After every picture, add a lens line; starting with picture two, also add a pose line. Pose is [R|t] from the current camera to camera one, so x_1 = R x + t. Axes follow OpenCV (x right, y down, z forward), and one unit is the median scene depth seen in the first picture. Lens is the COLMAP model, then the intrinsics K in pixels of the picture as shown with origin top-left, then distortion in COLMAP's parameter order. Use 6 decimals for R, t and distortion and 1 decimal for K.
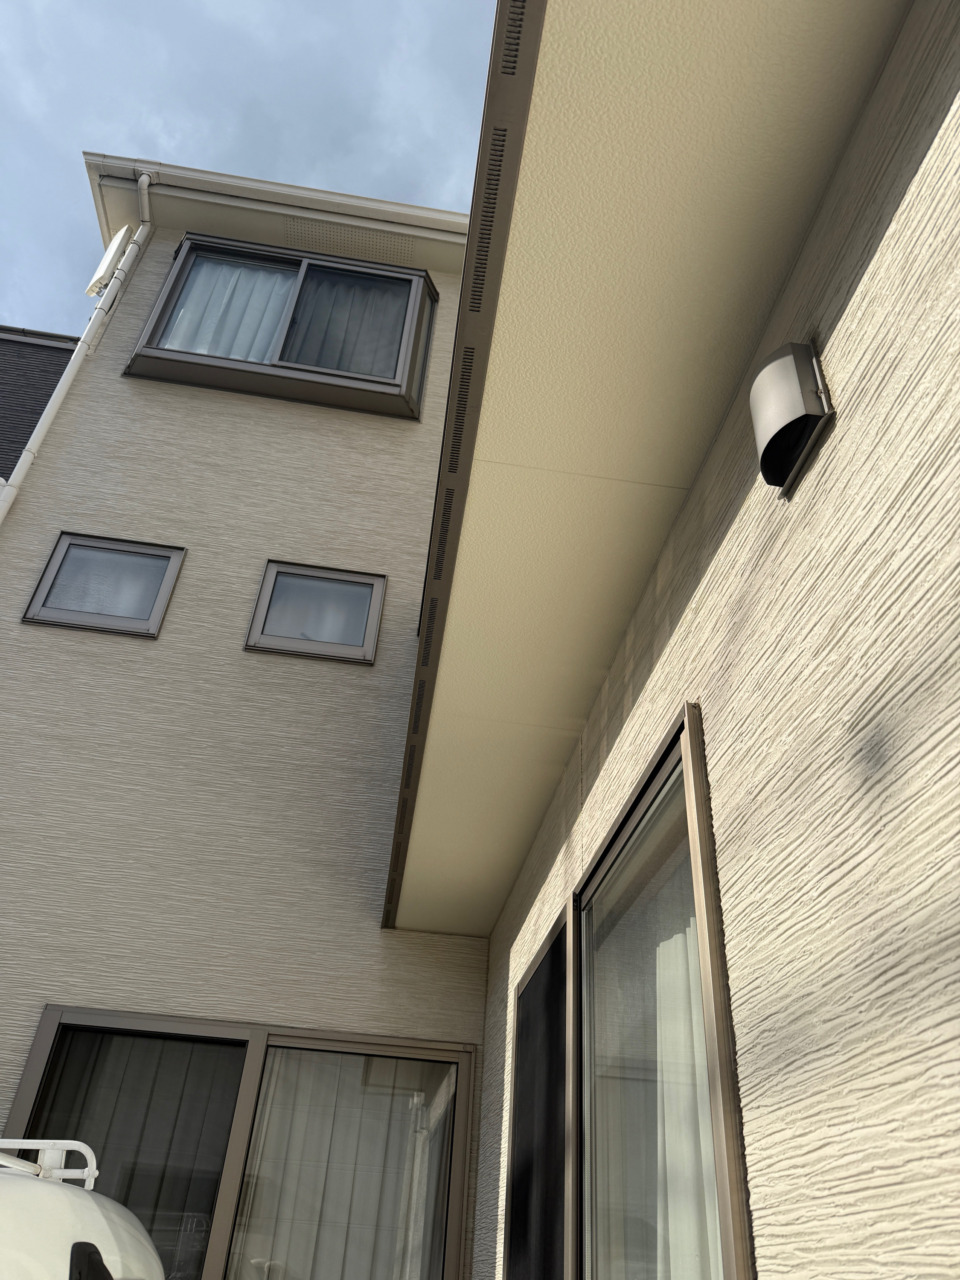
lens RADIAL K [[912.9, 0, 480.0], [0, 912.9, 640.0], [0, 0, 1]] dist [0.037927, -0.001365]
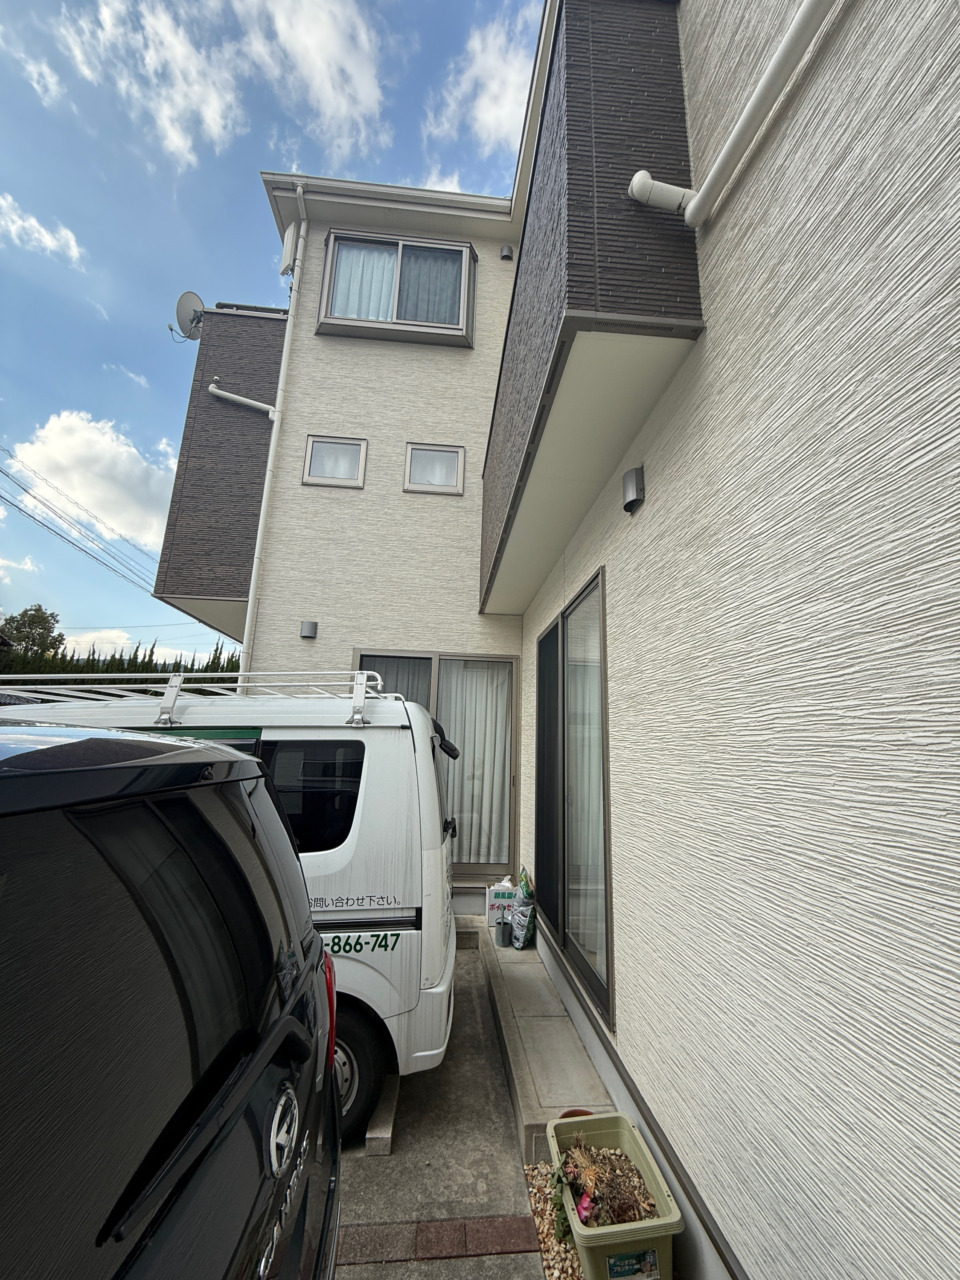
lens RADIAL K [[506.6, 0, 480.0], [0, 506.6, 640.0], [0, 0, 1]] dist [-0.000270, 0.000009]
pose [[0.998482, -0.036525, -0.041217, -0.036618], [0.049741, 0.919352, 0.390278, -0.112269], [0.023638, -0.391736, 0.919774, -0.204541]]
